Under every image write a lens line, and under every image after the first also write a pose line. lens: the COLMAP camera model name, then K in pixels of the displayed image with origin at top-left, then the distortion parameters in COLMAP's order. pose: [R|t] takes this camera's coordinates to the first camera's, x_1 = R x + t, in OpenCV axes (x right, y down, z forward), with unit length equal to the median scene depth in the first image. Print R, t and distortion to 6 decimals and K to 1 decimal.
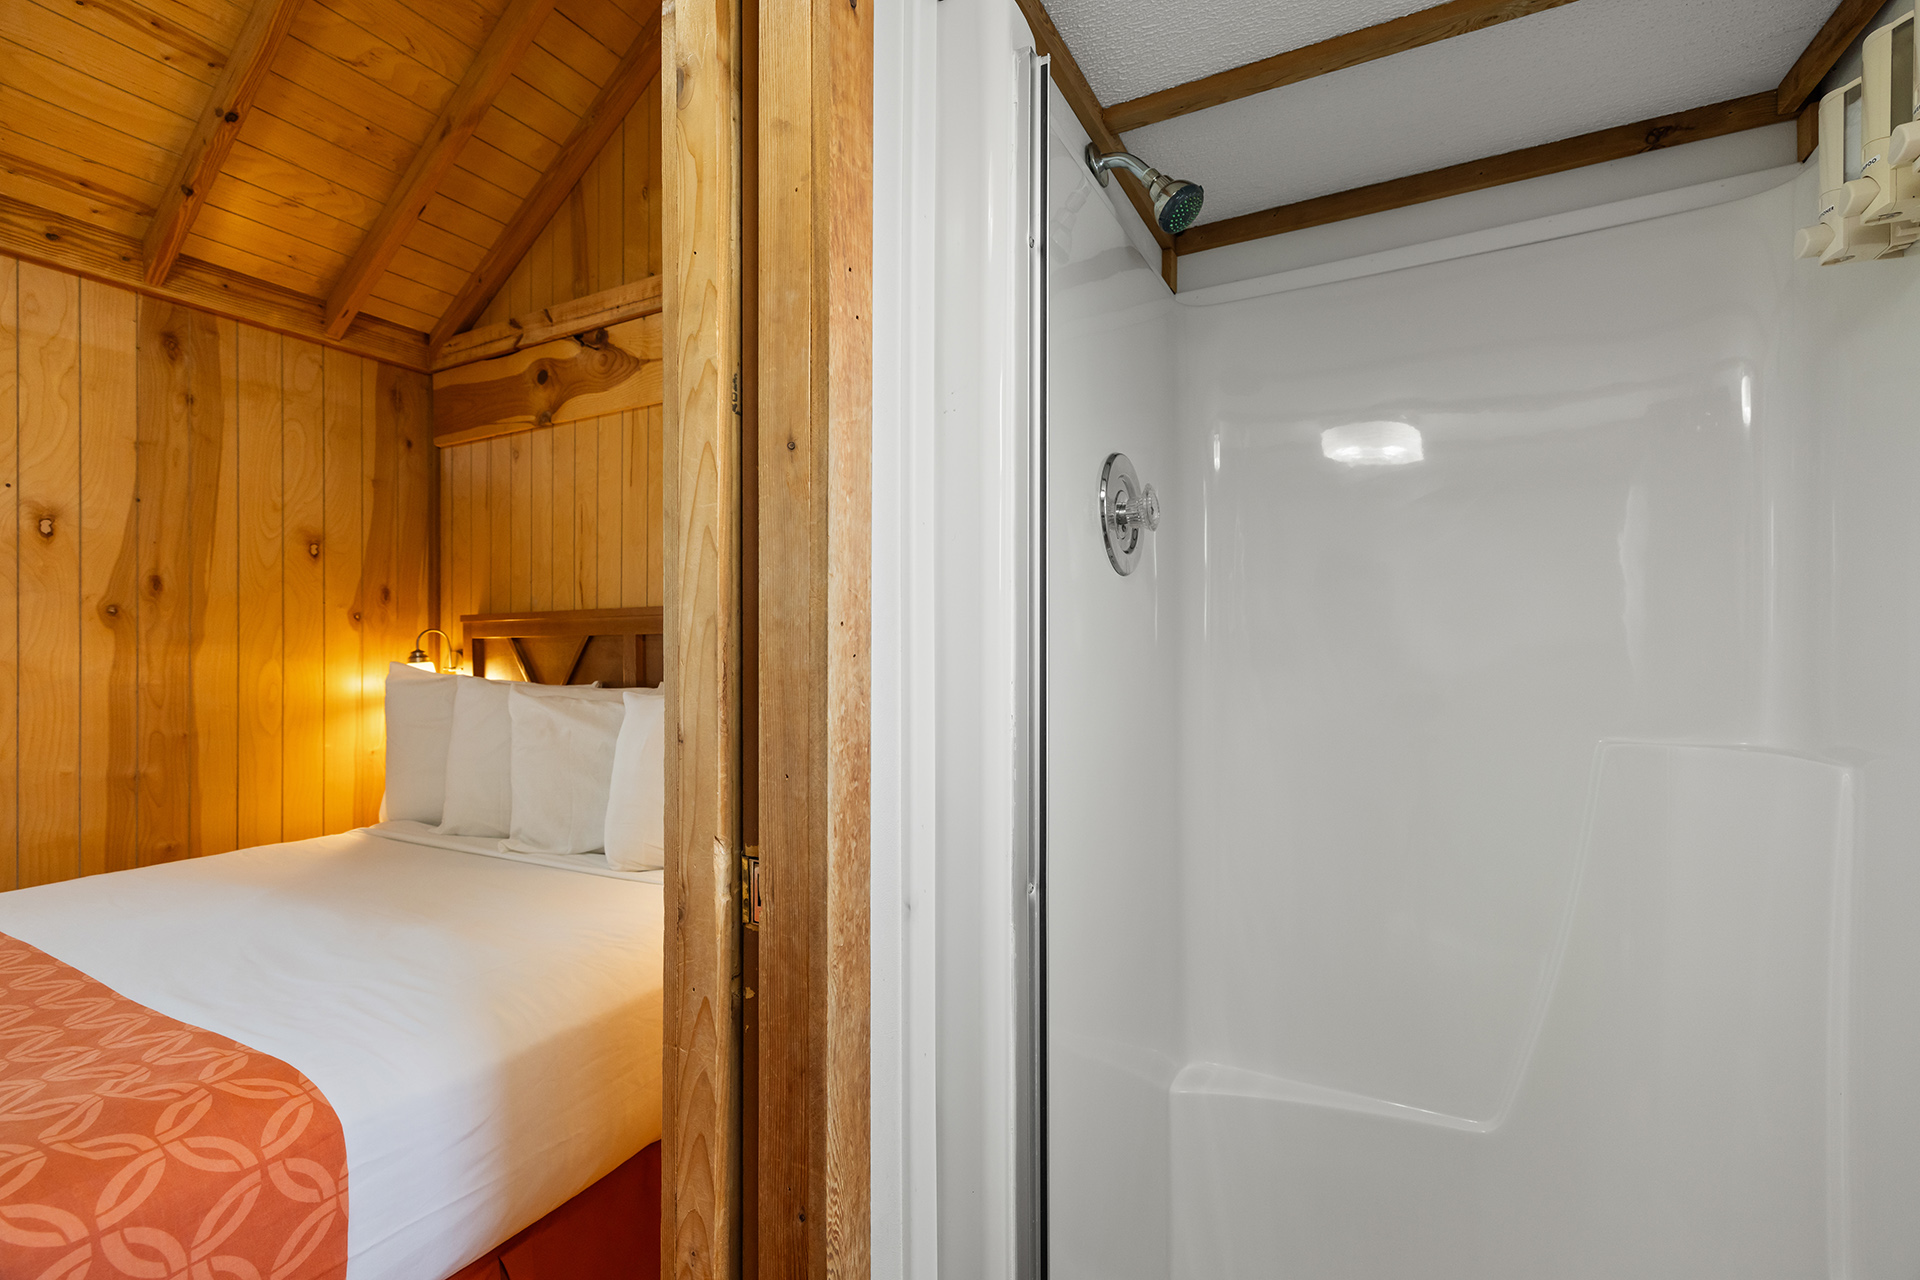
lens RADIAL K [[844.0, 0, 962.0], [0, 844.0, 653.6], [0, 0, 1]] dist [0.003123, 0.000376]
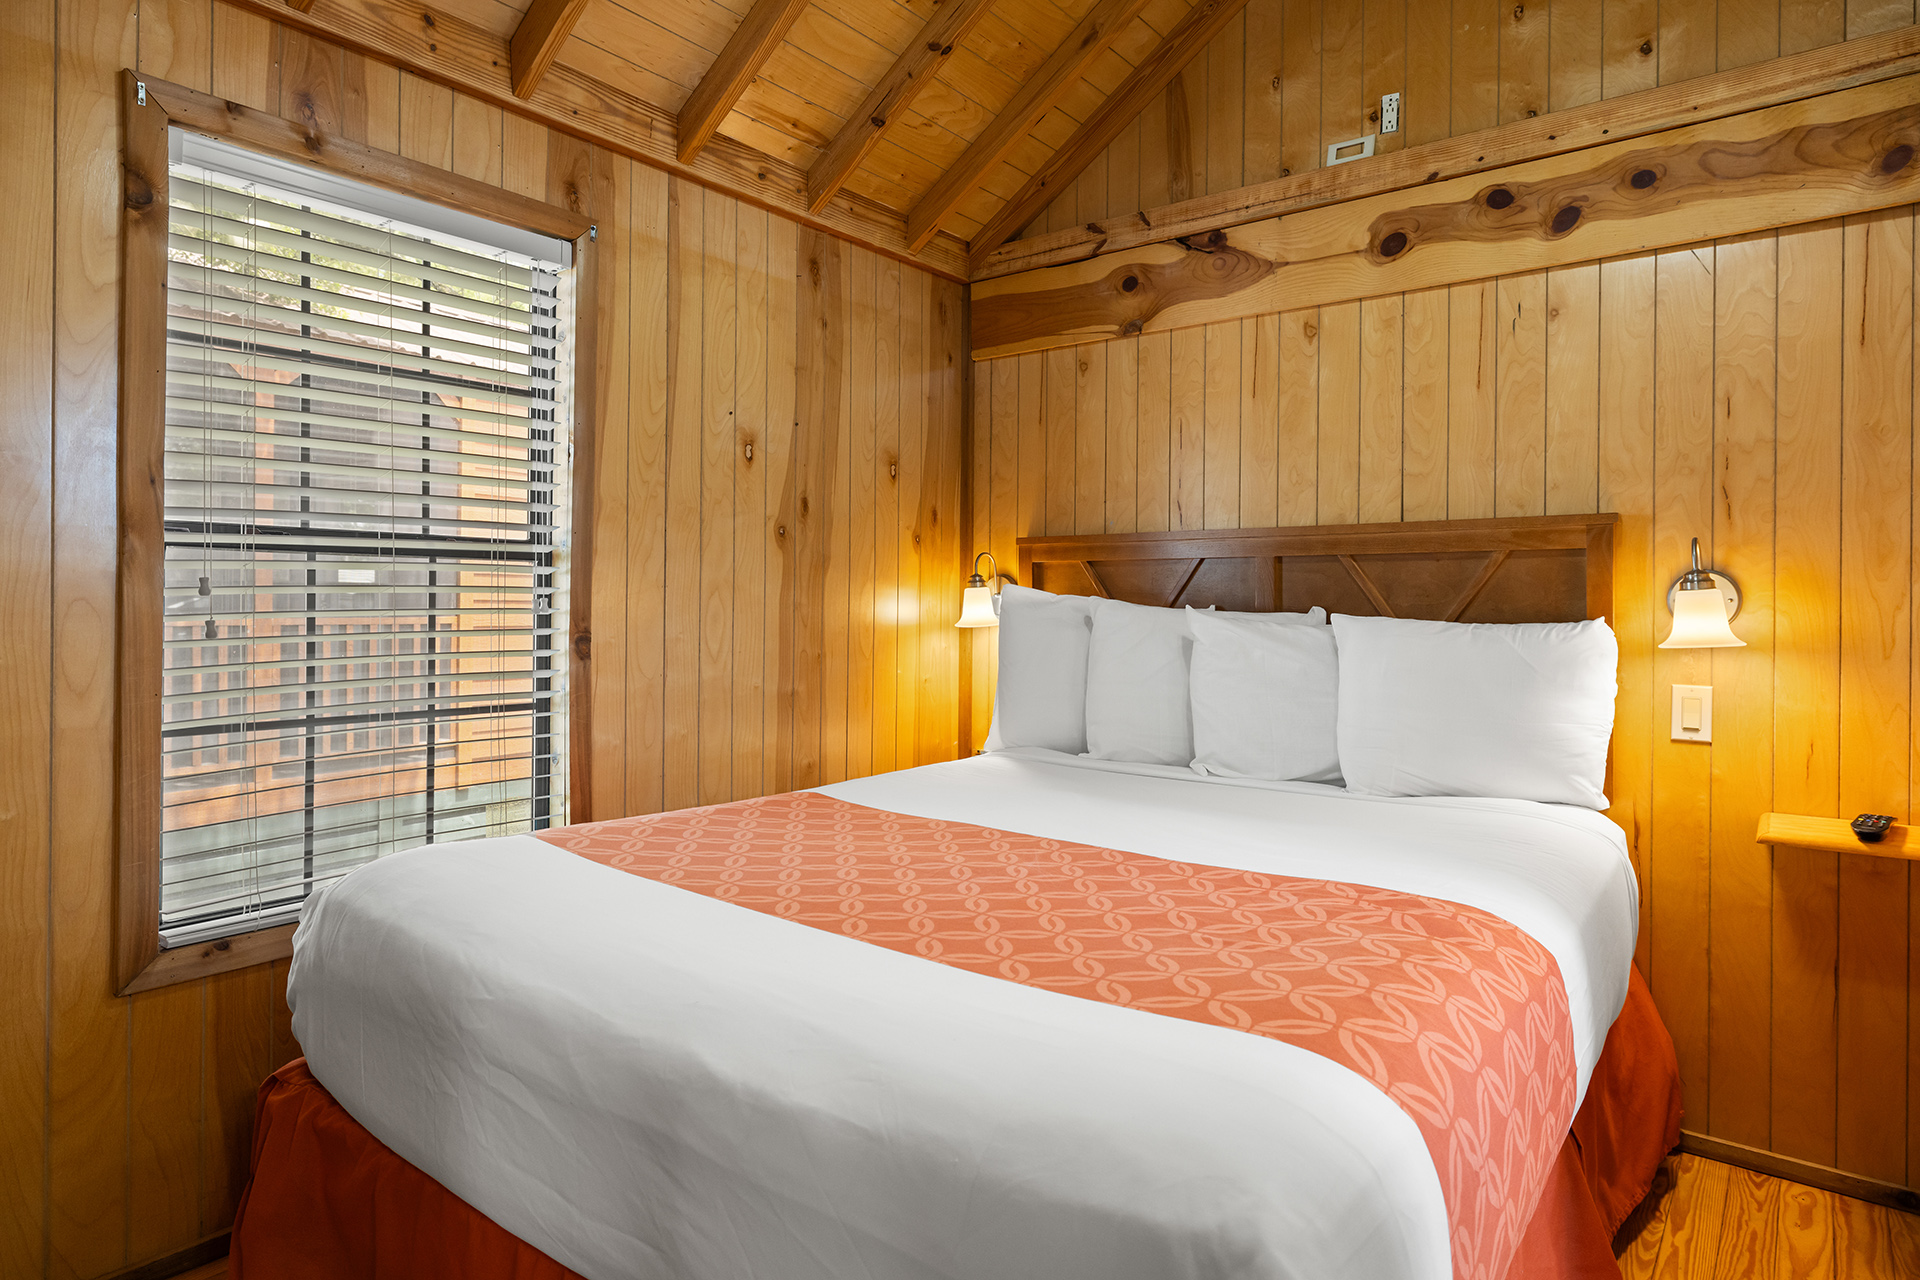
lens RADIAL K [[1089.9, 0, 968.6], [0, 1089.9, 603.8], [0, 0, 1]] dist [-0.003444, -0.000137]
pose [[0.984441, 0.008755, -0.175499, -0.468465], [-0.007974, 0.999955, 0.005154, 0.024790], [0.175536, -0.003674, 0.984466, -0.233474]]
